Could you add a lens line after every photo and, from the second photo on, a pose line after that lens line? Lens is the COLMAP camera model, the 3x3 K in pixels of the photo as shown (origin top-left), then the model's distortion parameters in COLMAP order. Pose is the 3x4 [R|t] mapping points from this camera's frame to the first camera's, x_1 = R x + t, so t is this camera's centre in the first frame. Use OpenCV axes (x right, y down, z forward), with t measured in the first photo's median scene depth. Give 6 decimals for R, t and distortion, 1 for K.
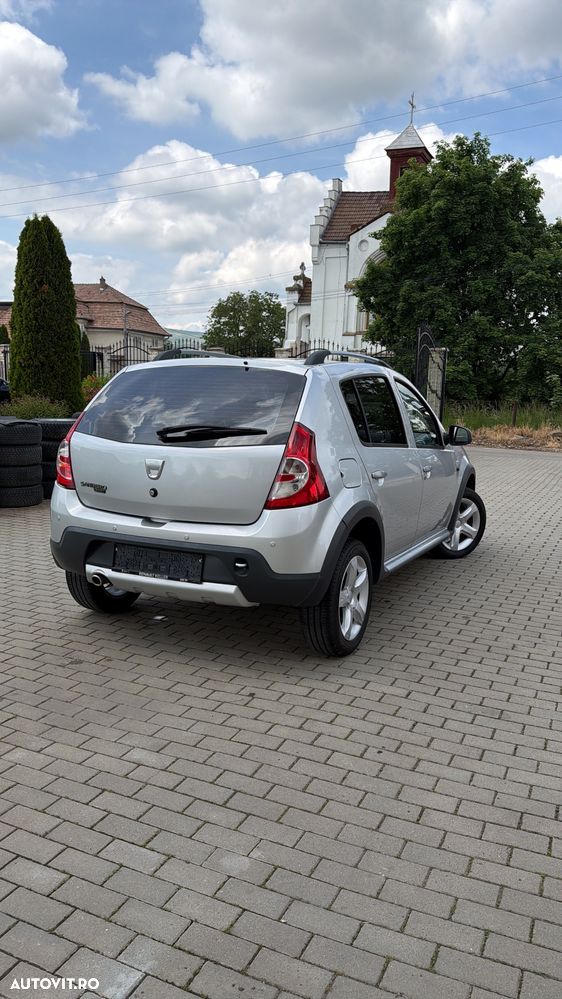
lens RADIAL K [[739.3, 0, 286.8], [0, 739.3, 497.7], [0, 0, 1]] dist [0.081895, -0.130101]
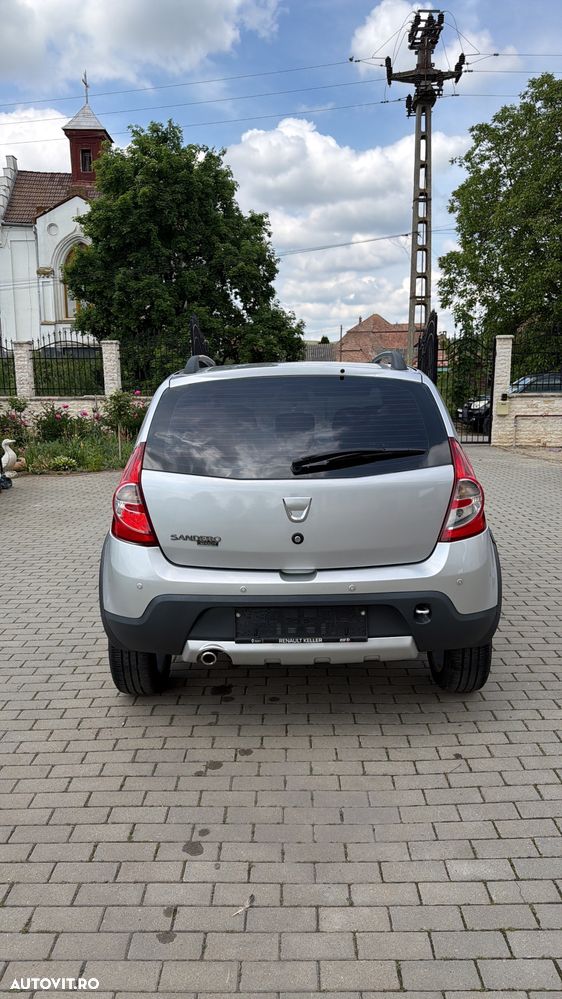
lens RADIAL K [[744.0, 0, 281.0], [0, 744.0, 499.5], [0, 0, 1]] dist [0.042614, -0.065254]
pose [[0.911664, -0.108989, 0.396219, -0.400803], [0.102164, 0.994028, 0.038361, -0.064044], [-0.398034, 0.005507, 0.917354, 0.203633]]
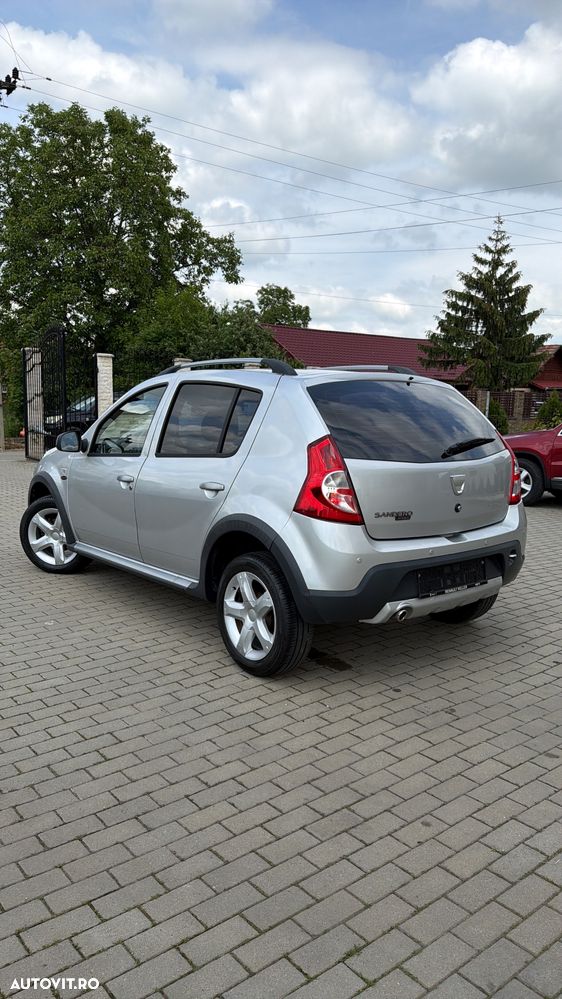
lens RADIAL K [[737.3, 0, 283.2], [0, 737.3, 499.9], [0, 0, 1]] dist [0.064959, -0.100481]
pose [[0.438730, -0.143637, 0.887065, -0.916877], [0.126659, 0.987172, 0.097203, -0.118938], [-0.889648, 0.069709, 0.451295, 0.608169]]
